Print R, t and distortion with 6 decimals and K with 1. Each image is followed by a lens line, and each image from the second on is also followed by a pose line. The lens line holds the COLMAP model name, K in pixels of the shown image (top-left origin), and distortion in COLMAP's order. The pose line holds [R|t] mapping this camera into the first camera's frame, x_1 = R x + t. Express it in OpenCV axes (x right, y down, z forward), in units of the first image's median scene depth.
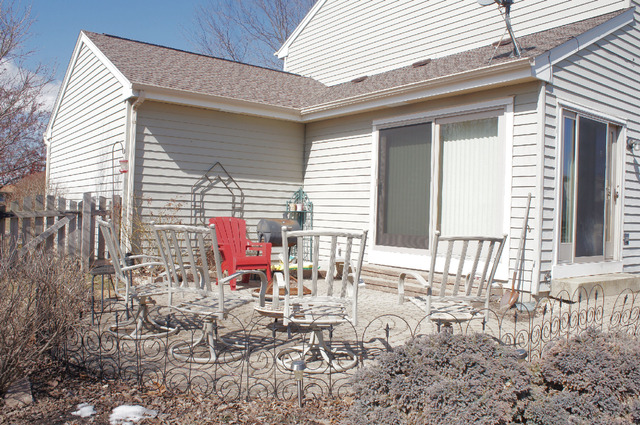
lens RADIAL K [[553.2, 0, 324.2], [0, 553.2, 211.4], [0, 0, 1]] dist [-0.130002, 0.128933]
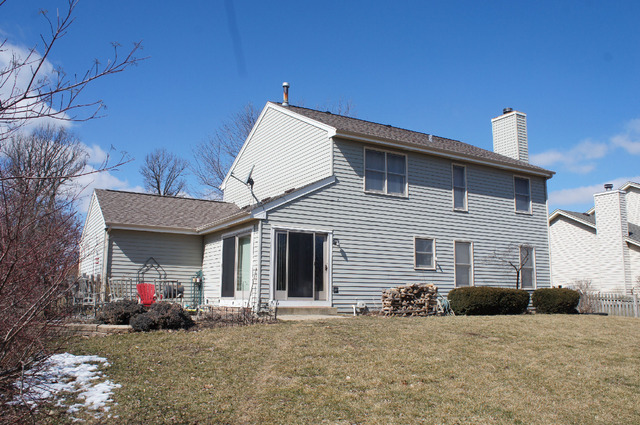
lens RADIAL K [[553.2, 0, 321.5], [0, 553.2, 211.9], [0, 0, 1]] dist [-0.130002, 0.128933]
pose [[0.992155, -0.042554, -0.117548, 0.692139], [0.023857, 0.987452, -0.156104, 0.075263], [0.122716, 0.152075, 0.980721, -0.937373]]
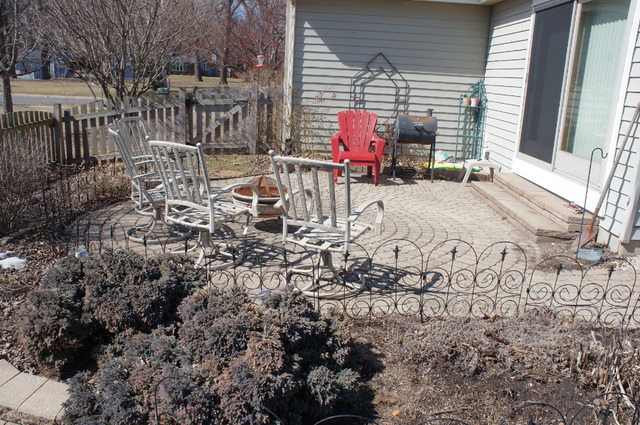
lens RADIAL K [[553.2, 0, 318.3], [0, 553.2, 206.2], [0, 0, 1]] dist [-0.130002, 0.128933]
pose [[0.791429, 0.147849, -0.593111, 0.358000], [-0.021910, 0.976545, 0.214195, -0.030815], [0.610869, -0.156525, 0.776105, 0.136952]]
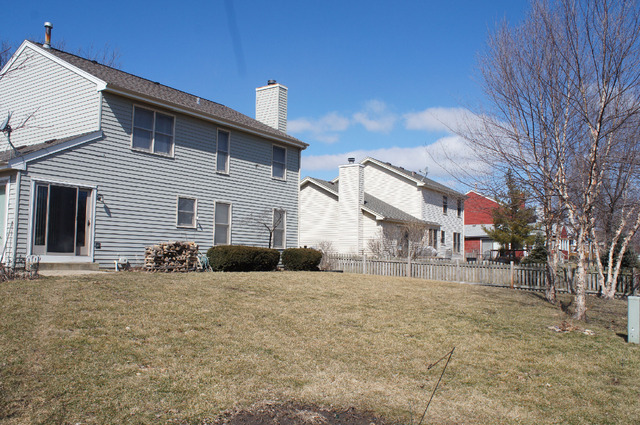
lens RADIAL K [[553.2, 0, 324.0], [0, 553.2, 214.4], [0, 0, 1]] dist [-0.130002, 0.128933]
pose [[0.946518, 0.007403, 0.322567, 0.641536], [0.013906, 0.997872, -0.063707, 0.068588], [-0.322352, 0.064785, 0.944400, -1.049390]]
